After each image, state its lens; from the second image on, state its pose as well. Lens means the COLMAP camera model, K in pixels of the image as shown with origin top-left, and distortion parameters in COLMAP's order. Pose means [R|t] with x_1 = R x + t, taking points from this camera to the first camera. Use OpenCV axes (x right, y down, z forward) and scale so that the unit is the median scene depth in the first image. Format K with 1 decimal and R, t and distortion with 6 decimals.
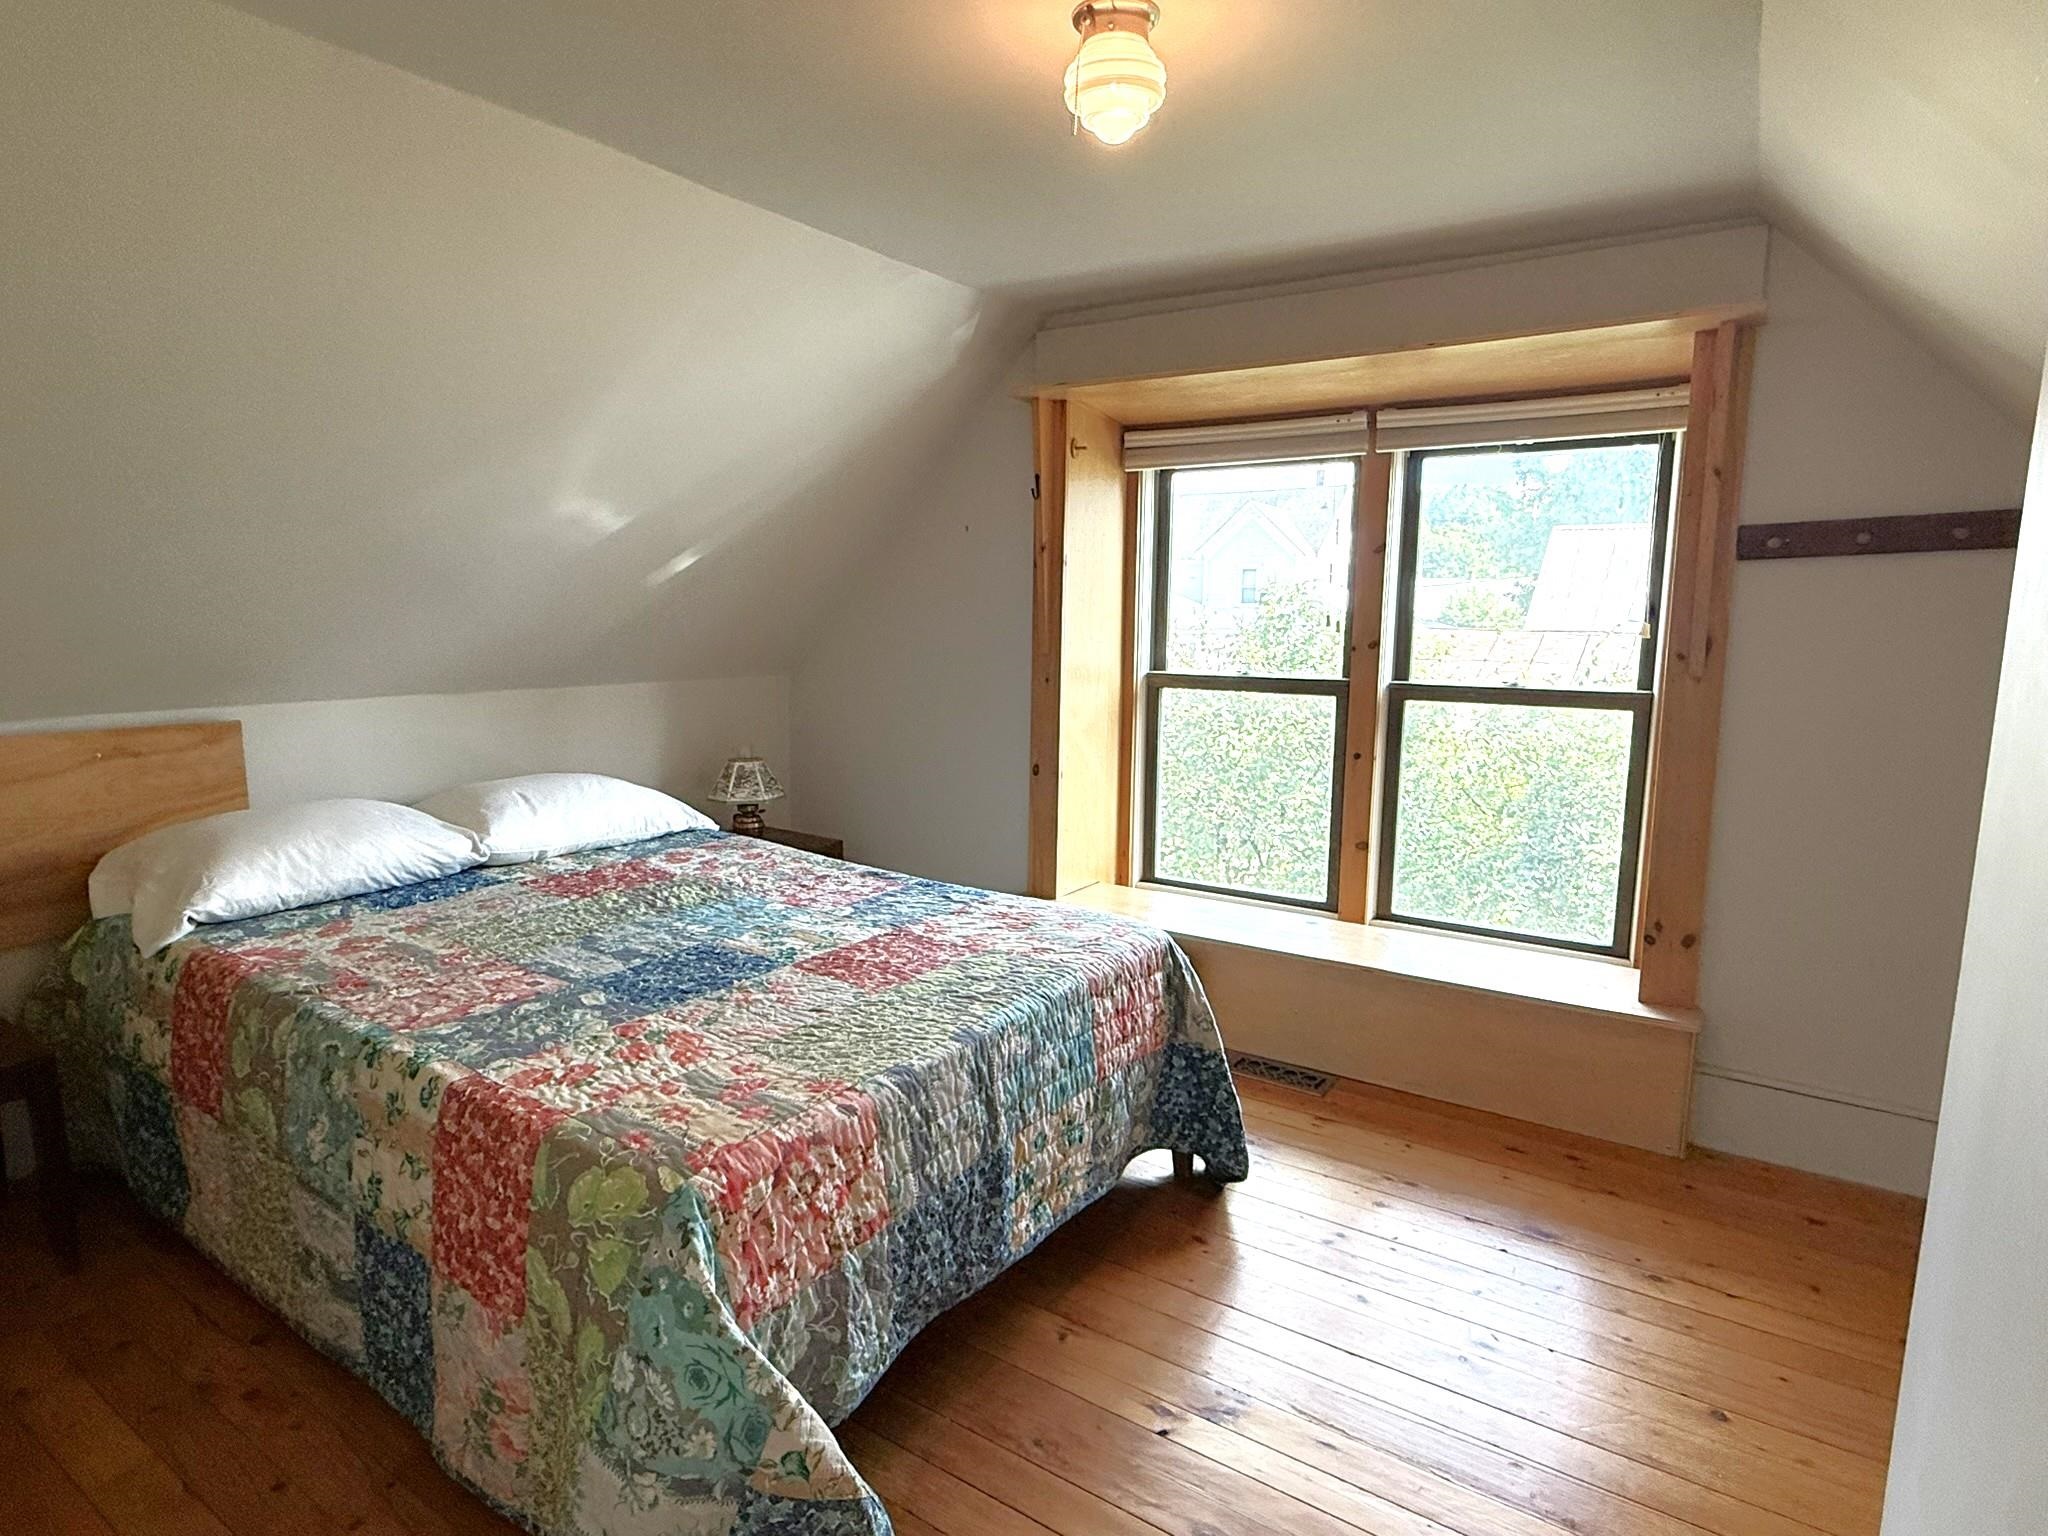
lens RADIAL K [[1154.3, 0, 1024.0], [0, 1154.3, 768.0], [0, 0, 1]] dist [-0.015131, 0.000501]
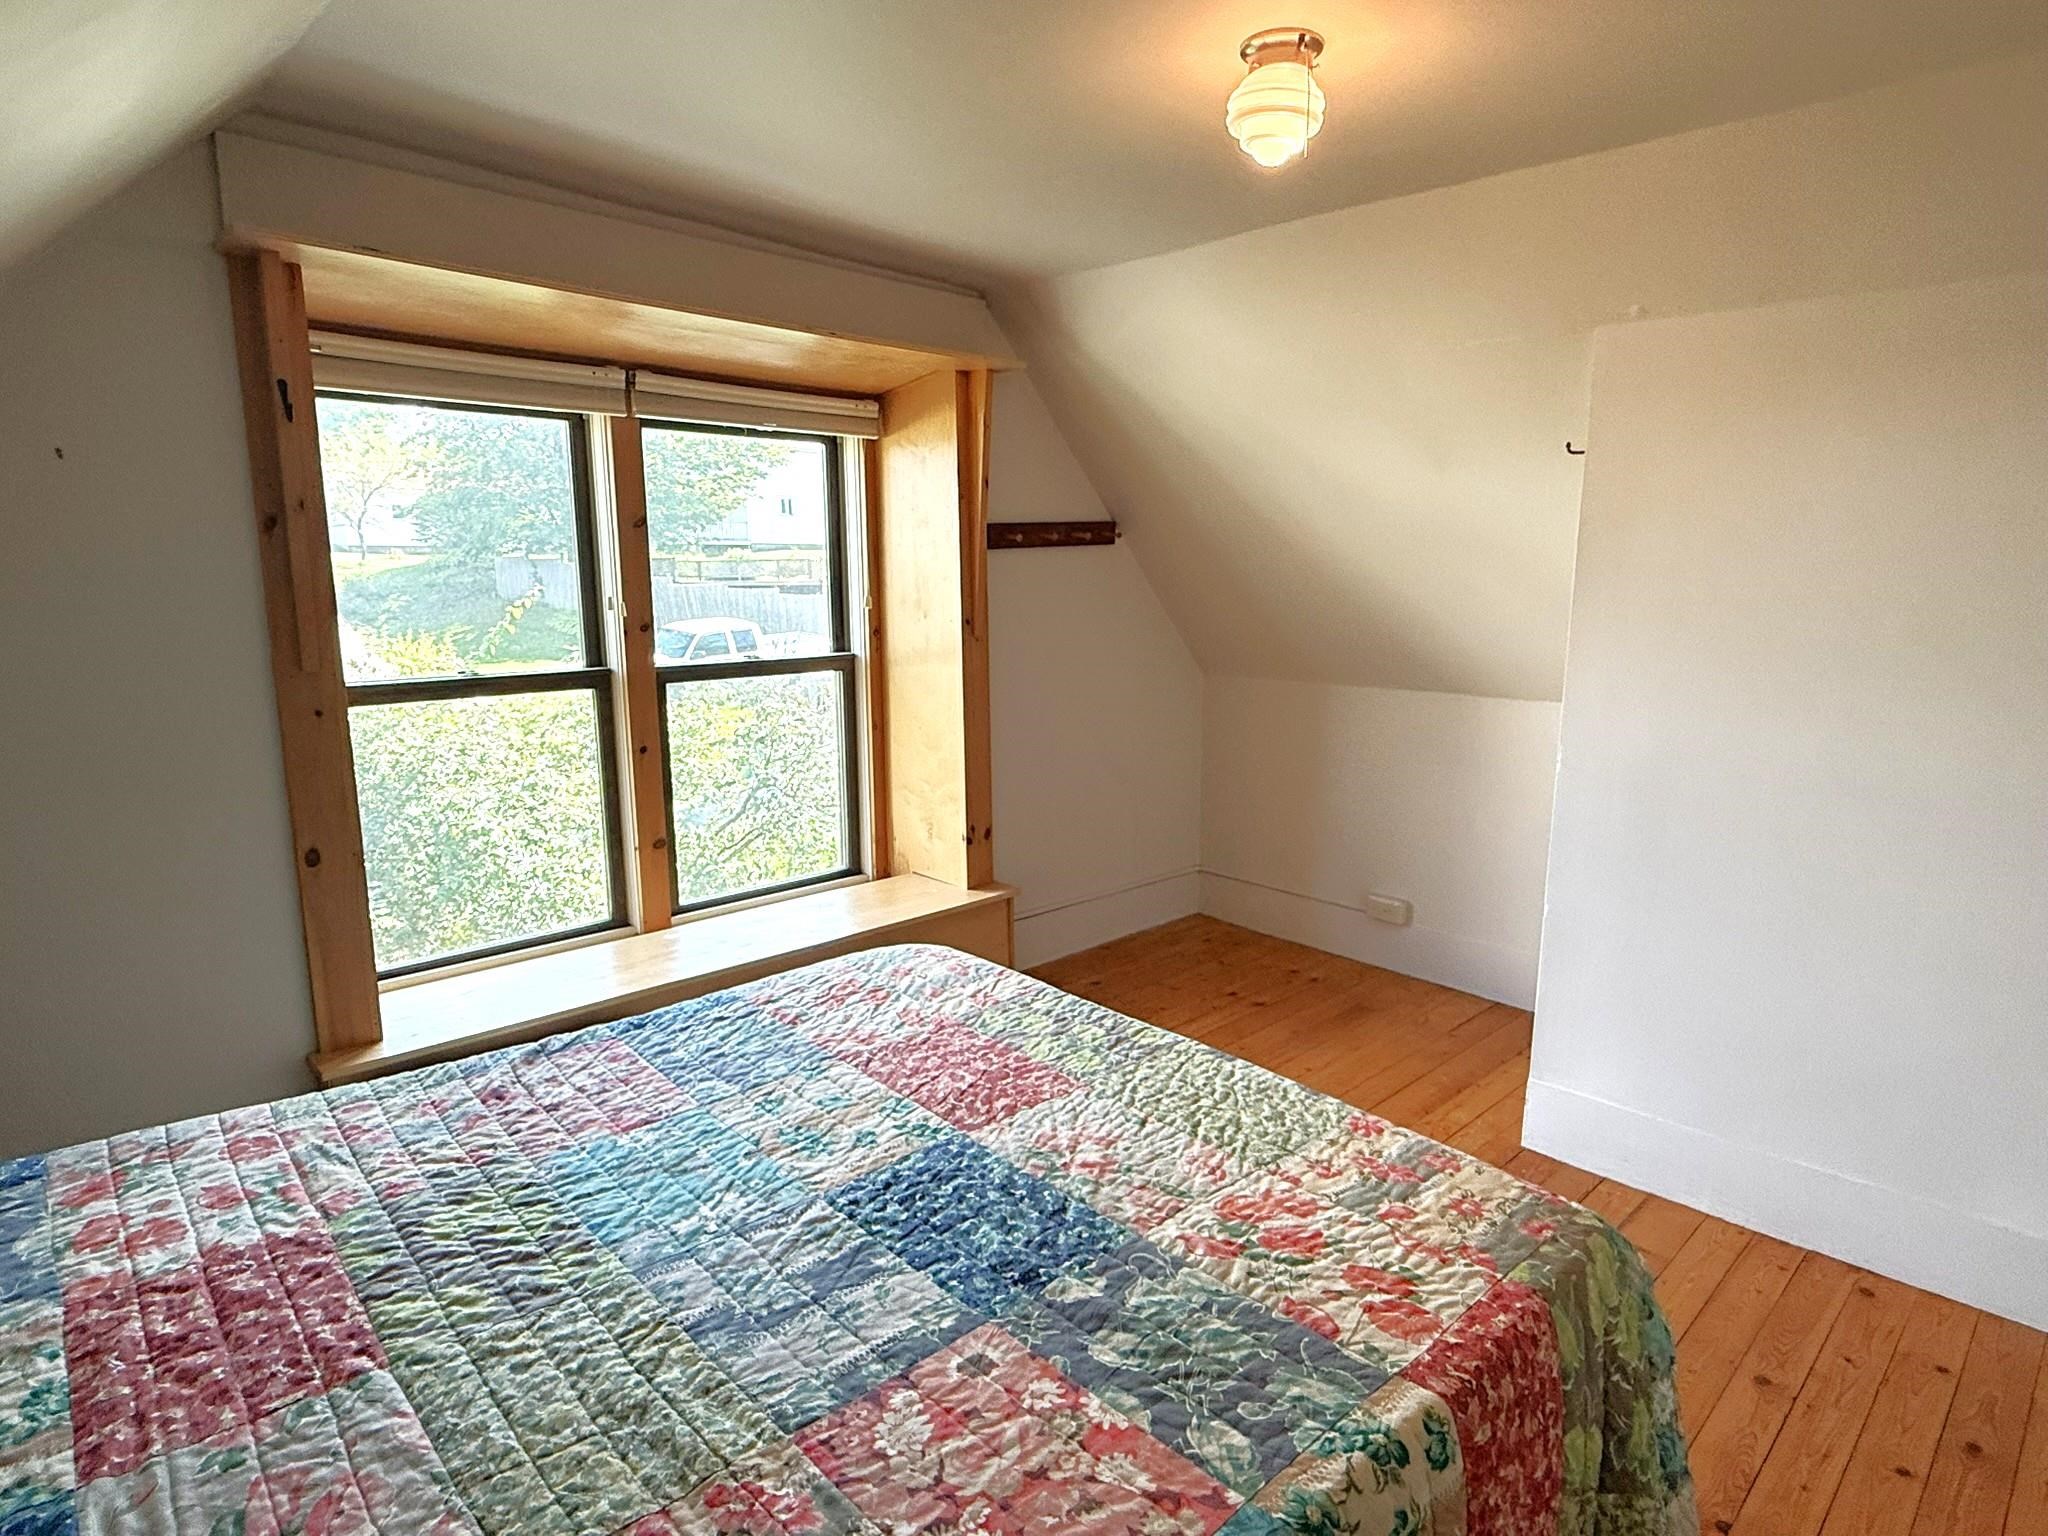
lens RADIAL K [[1139.5, 0, 1024.0], [0, 1139.5, 768.0], [0, 0, 1]] dist [0.002354, 0.000610]
pose [[0.204948, -0.177854, 0.962478, -0.773651], [0.134988, 0.979091, 0.152180, -0.137369], [-0.969420, 0.098734, 0.224671, 0.742049]]
